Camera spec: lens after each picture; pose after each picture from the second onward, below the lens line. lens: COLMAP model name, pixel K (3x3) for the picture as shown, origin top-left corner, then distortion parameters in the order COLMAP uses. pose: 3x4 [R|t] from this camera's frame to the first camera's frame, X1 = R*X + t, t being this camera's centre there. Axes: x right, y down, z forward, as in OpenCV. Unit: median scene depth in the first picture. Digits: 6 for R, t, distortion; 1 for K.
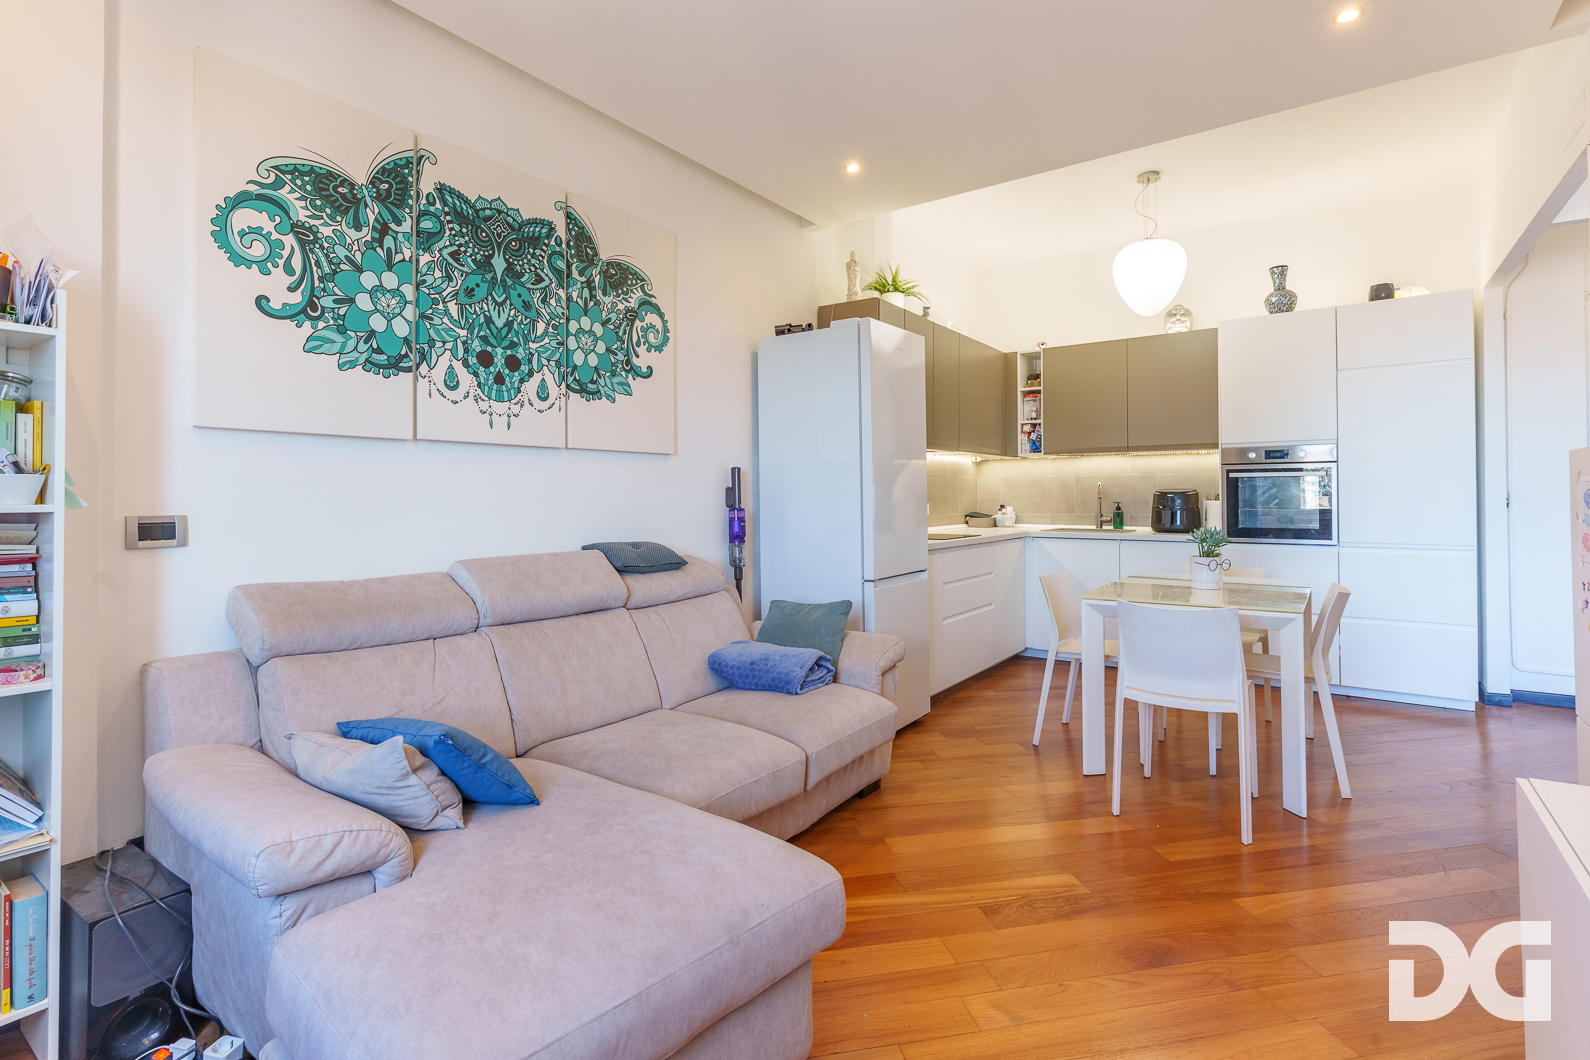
lens RADIAL K [[759.1, 0, 822.7], [0, 759.1, 485.8], [0, 0, 1]] dist [0.004320, -0.000290]
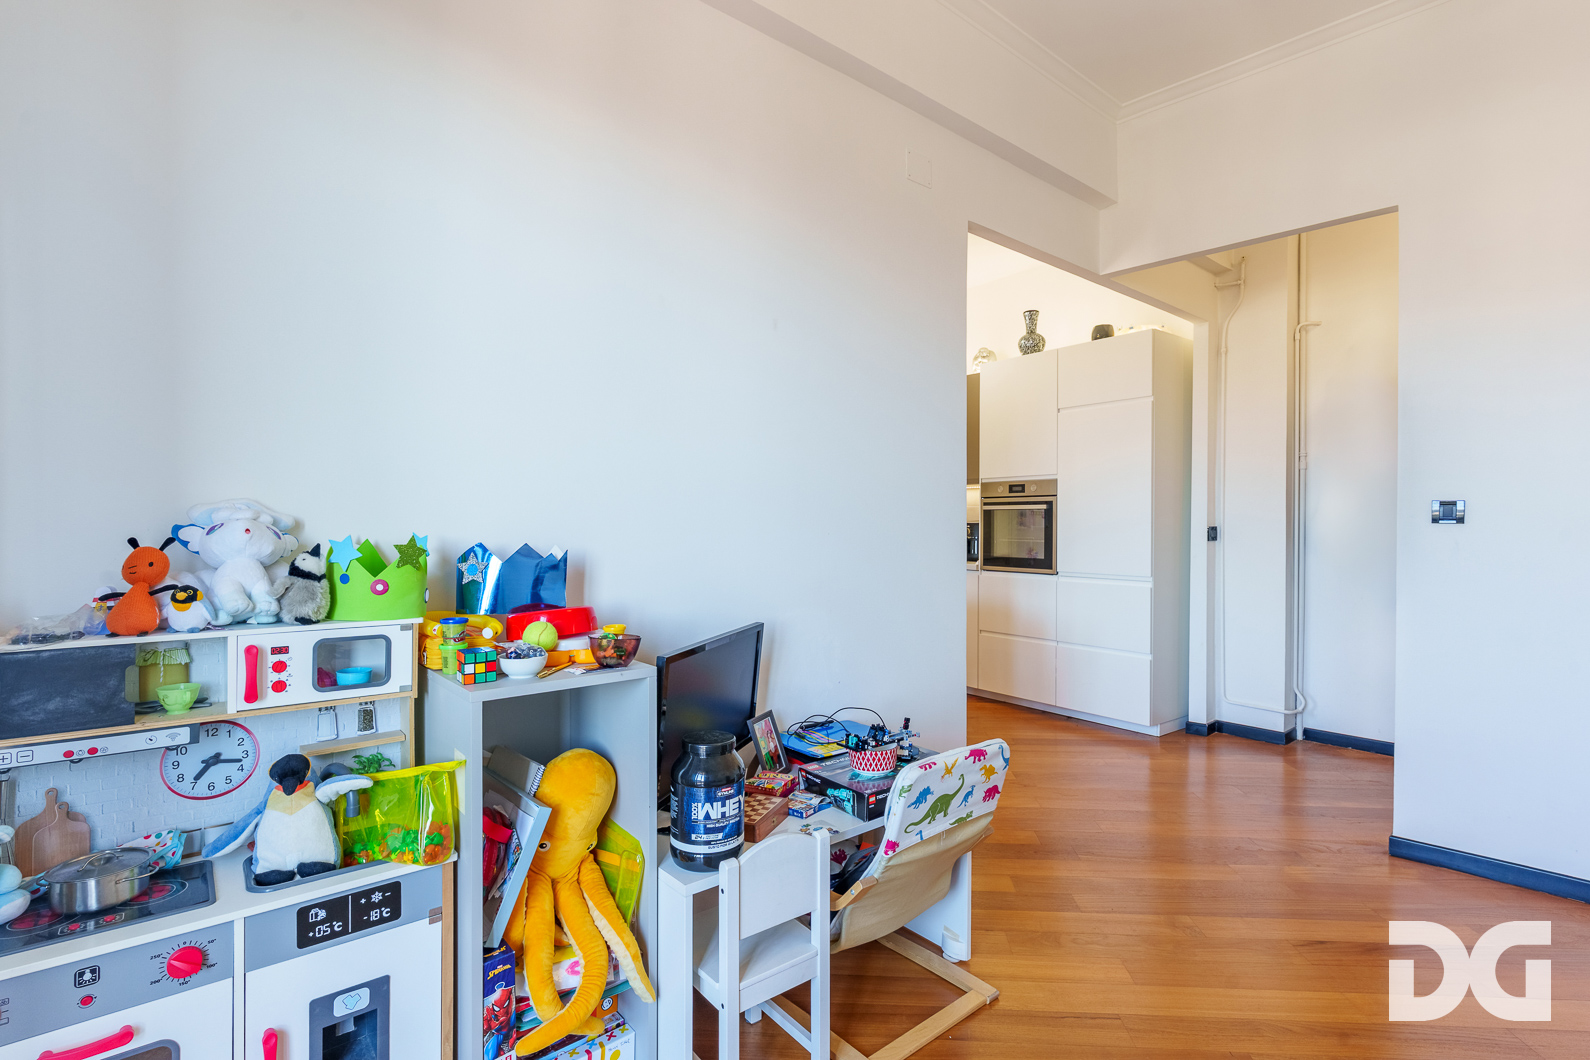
lens RADIAL K [[759.1, 0, 800.4], [0, 759.1, 532.5], [0, 0, 1]] dist [0.004320, -0.000290]
pose [[0.959009, 0.006074, -0.283312, 0.863253], [-0.000528, 0.999807, 0.019647, -0.000952], [0.283377, -0.018692, 0.958827, -0.155210]]
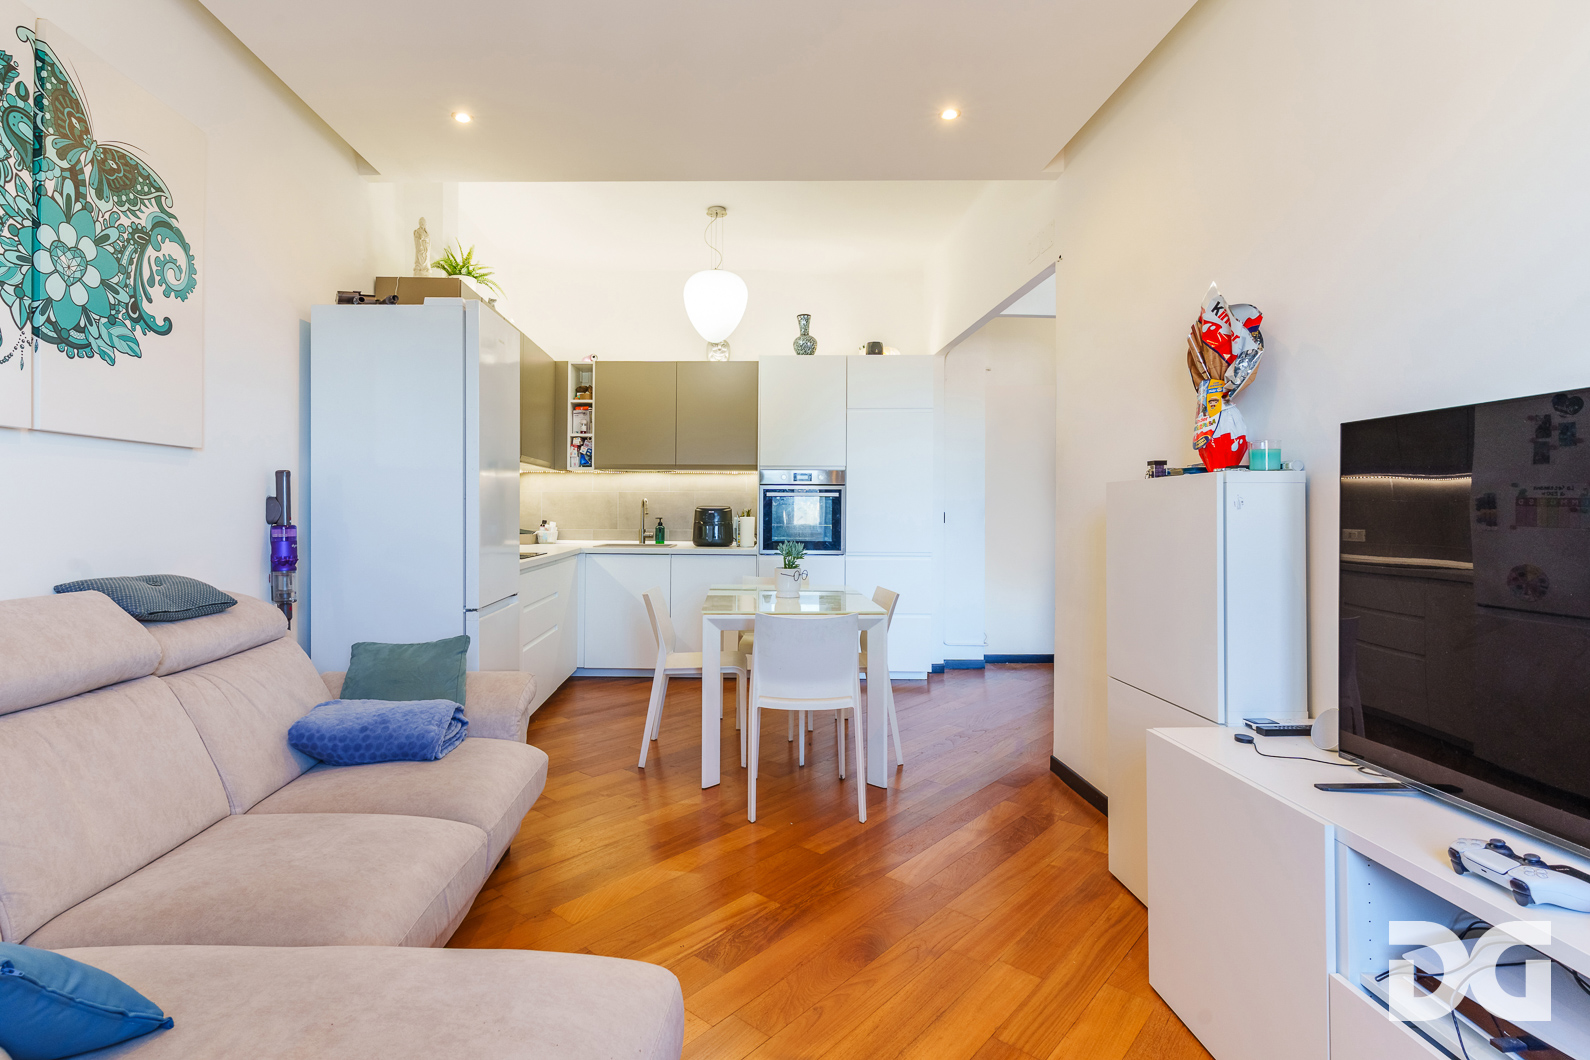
lens RADIAL K [[759.1, 0, 738.5], [0, 759.1, 506.5], [0, 0, 1]] dist [0.004320, -0.000290]
pose [[0.825979, 0.011601, 0.563581, -0.189830], [-0.016021, 0.999867, 0.002898, 0.002169], [-0.563472, -0.011423, 0.826056, 0.143156]]
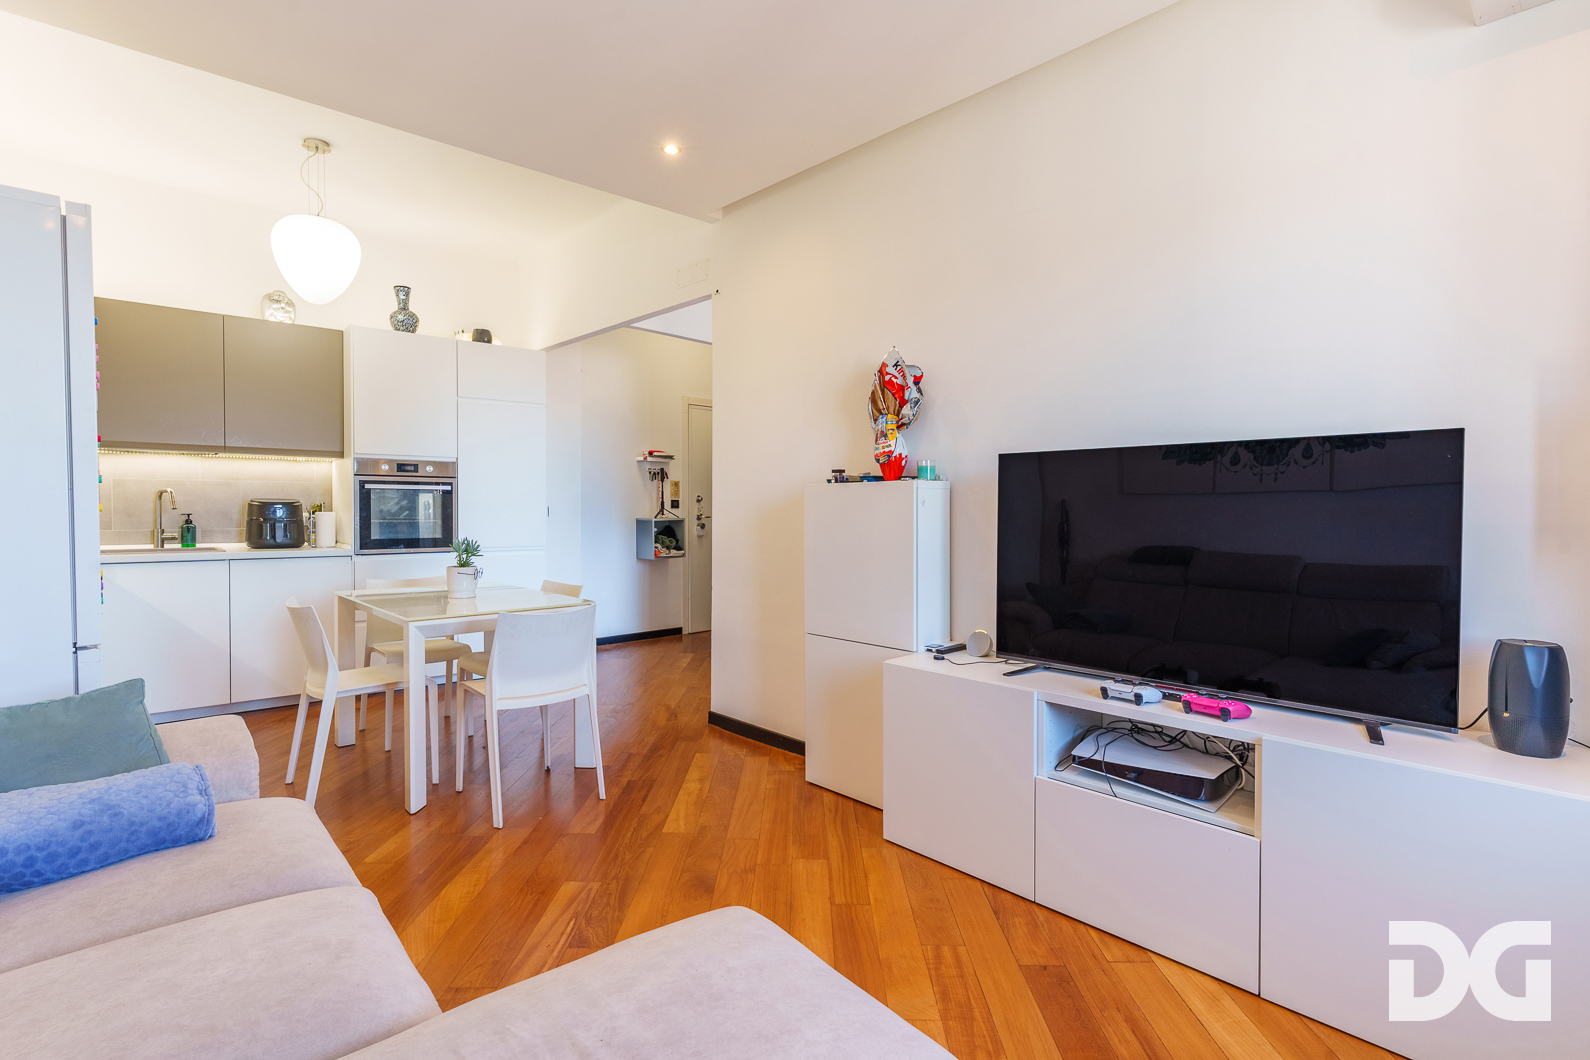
lens RADIAL K [[759.1, 0, 780.0], [0, 759.1, 524.5], [0, 0, 1]] dist [0.004320, -0.000290]
pose [[0.244771, -0.016669, 0.969438, -0.414737], [-0.019771, 0.999558, 0.022179, 0.004473], [-0.969379, -0.024596, 0.244333, 0.348522]]
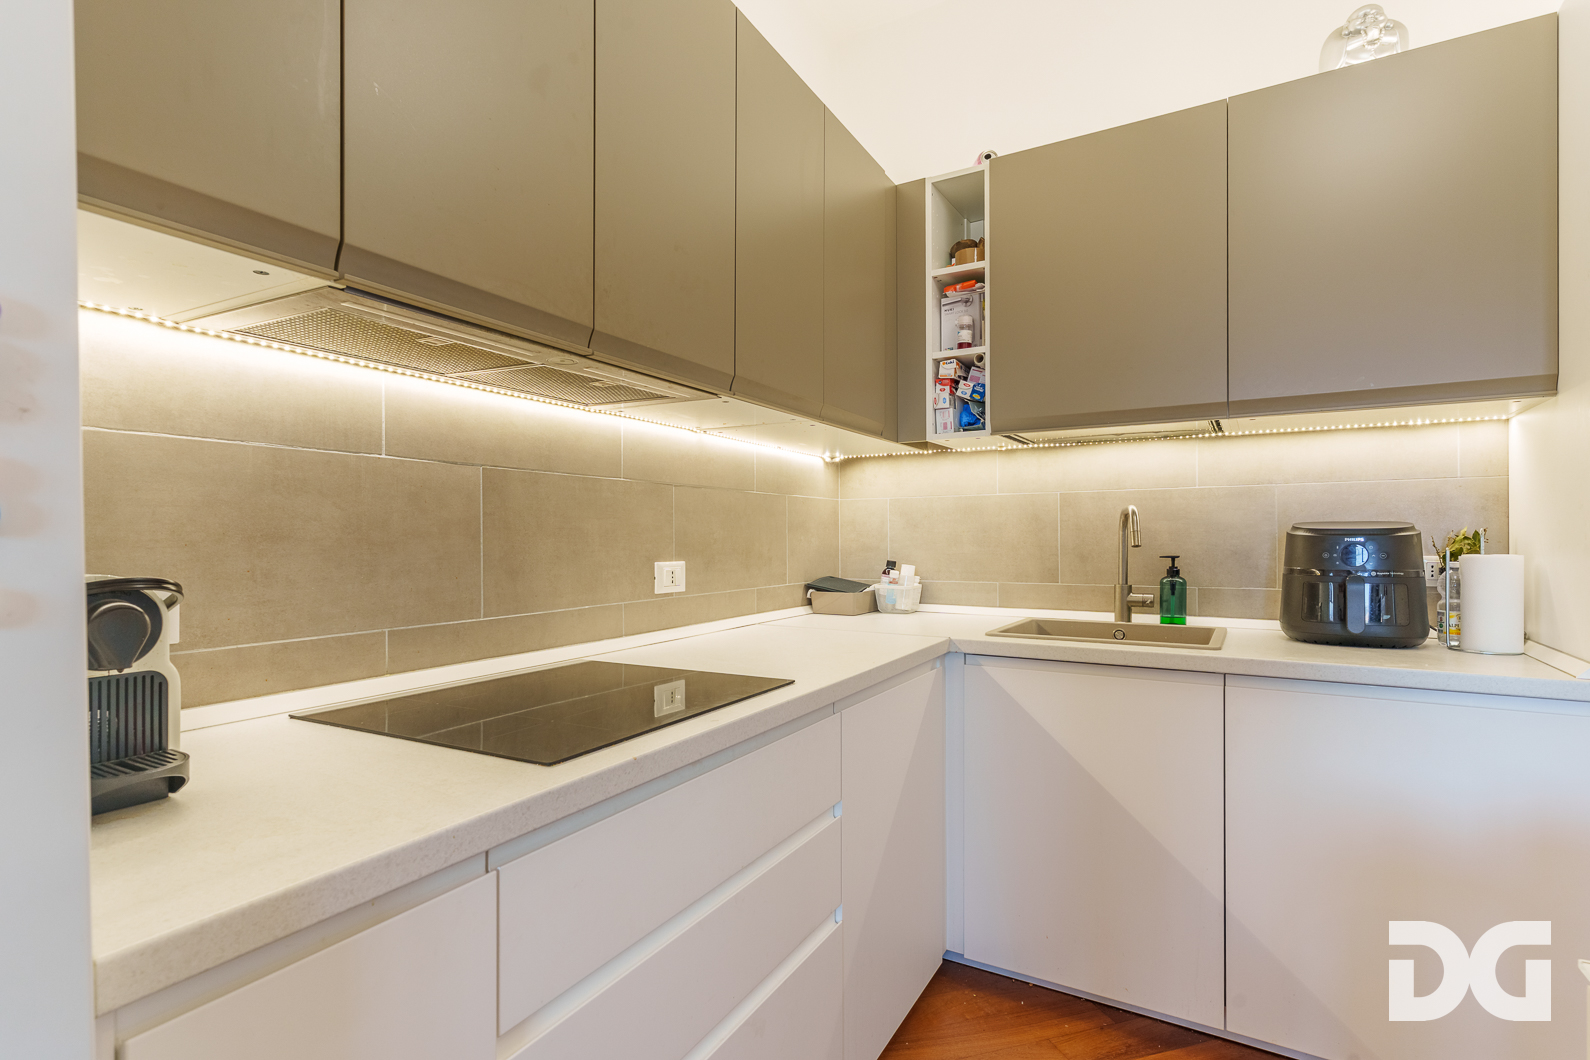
lens RADIAL K [[759.1, 0, 806.2], [0, 759.1, 535.4], [0, 0, 1]] dist [0.004320, -0.000290]
pose [[0.996336, 0.000613, 0.085518, 0.285965], [-0.001296, 0.999968, 0.007928, 0.013519], [-0.085510, -0.008010, 0.996305, 1.085072]]
